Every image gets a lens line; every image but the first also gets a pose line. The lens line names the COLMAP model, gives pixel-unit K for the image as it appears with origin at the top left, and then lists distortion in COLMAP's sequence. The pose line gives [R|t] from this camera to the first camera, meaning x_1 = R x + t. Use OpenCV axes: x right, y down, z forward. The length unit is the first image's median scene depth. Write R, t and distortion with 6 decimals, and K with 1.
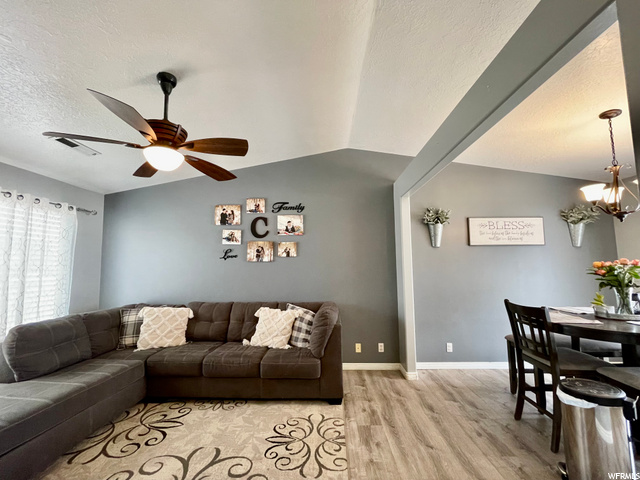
lens RADIAL K [[259.3, 0, 316.9], [0, 259.3, 244.6], [0, 0, 1]] dist [-0.002429, 0.001959]
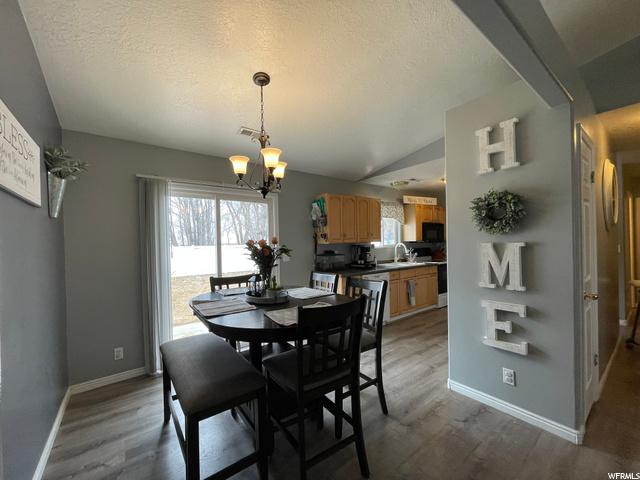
lens RADIAL K [[259.3, 0, 316.1], [0, 259.3, 244.3], [0, 0, 1]] dist [-0.002429, 0.001959]
pose [[-0.629410, 0.025494, 0.776655, 0.203011], [-0.031344, 0.997815, -0.058156, 0.079731], [-0.776441, -0.060948, -0.627236, 0.897571]]
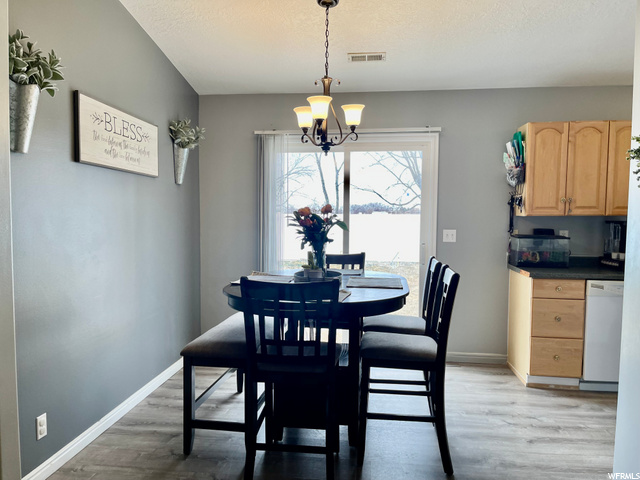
lens RADIAL K [[479.5, 0, 314.5], [0, 479.5, 243.3], [0, 0, 1]] dist [0.020173, -0.032244]
pose [[0.082855, -0.047773, 0.995416, -0.138525], [-0.087924, 0.994605, 0.055053, 0.057198], [-0.992675, -0.092082, 0.078207, 0.564099]]
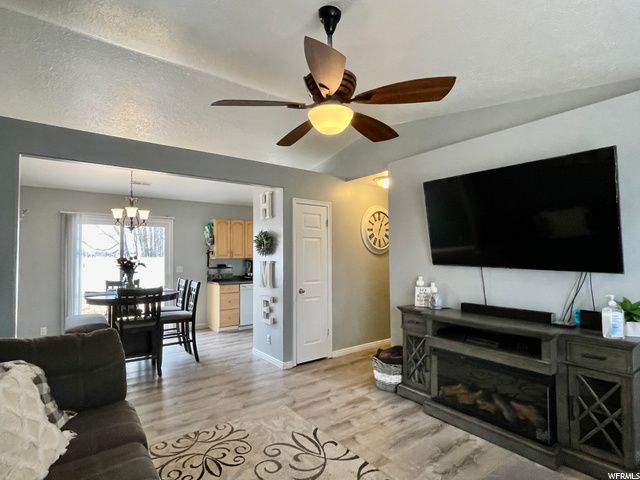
lens RADIAL K [[333.4, 0, 313.5], [0, 333.4, 249.2], [0, 0, 1]] dist [0.005744, 0.001052]
pose [[-0.622870, 0.032185, 0.781663, -0.708787], [-0.046351, 0.995880, -0.077941, 0.075938], [-0.780951, -0.084778, -0.618812, 0.868820]]
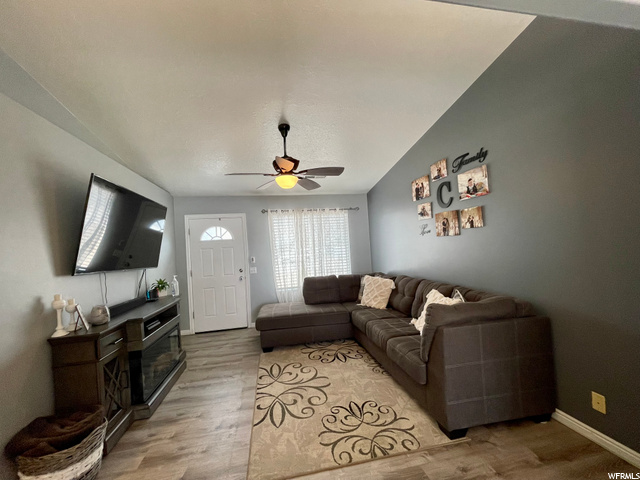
lens RADIAL K [[259.3, 0, 317.7], [0, 259.3, 243.5], [0, 0, 1]] dist [-0.002429, 0.001959]
pose [[0.223724, -0.019007, -0.974467, 0.519360], [0.133955, 0.990922, 0.011426, 0.024645], [0.965403, -0.133091, 0.224239, 0.414743]]
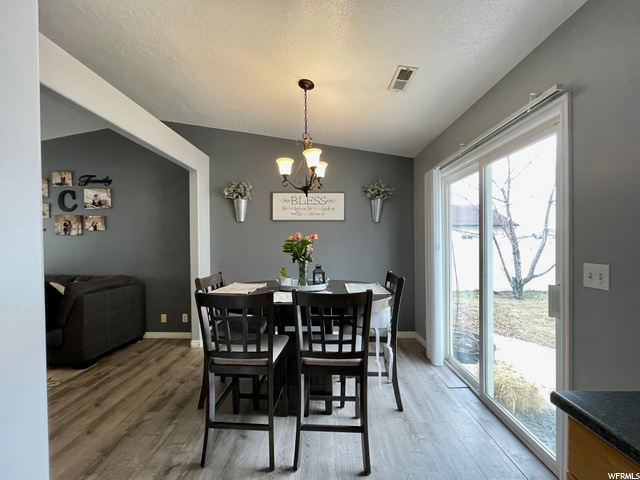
lens RADIAL K [[259.3, 0, 320.7], [0, 259.3, 244.8], [0, 0, 1]] dist [-0.002429, 0.001959]
pose [[0.999861, 0.004596, 0.016056, 0.765679], [-0.006040, 0.995824, 0.091090, 0.004841], [-0.015570, -0.091174, 0.995713, -0.020910]]
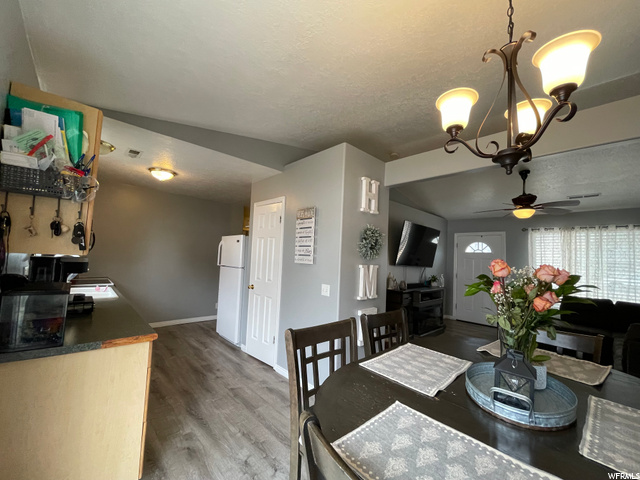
lens RADIAL K [[259.3, 0, 319.2], [0, 259.3, 244.2], [0, 0, 1]] dist [-0.002429, 0.001959]
pose [[-0.703571, -0.052396, -0.708690, 1.057843], [0.021715, 0.995227, -0.095138, 0.037858], [0.710293, -0.082325, -0.699076, 0.671337]]
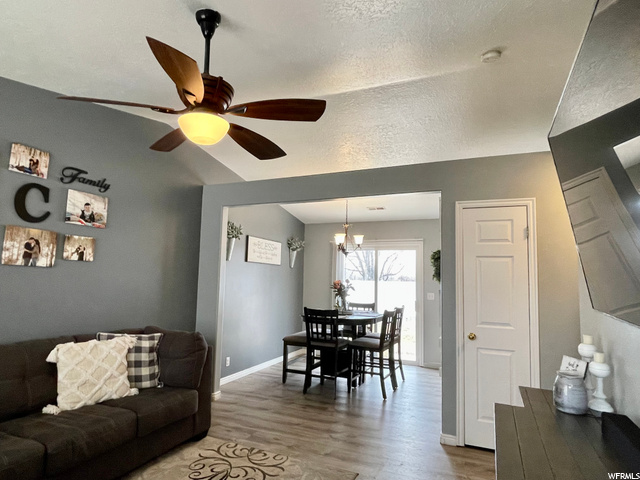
lens RADIAL K [[378.3, 0, 317.8], [0, 378.3, 246.0], [0, 0, 1]] dist [-0.008721, -0.002819]
pose [[0.365352, 0.101816, 0.925285, -0.749891], [-0.101966, 0.992396, -0.068939, 0.017546], [-0.925268, -0.069160, 0.372956, 0.158253]]
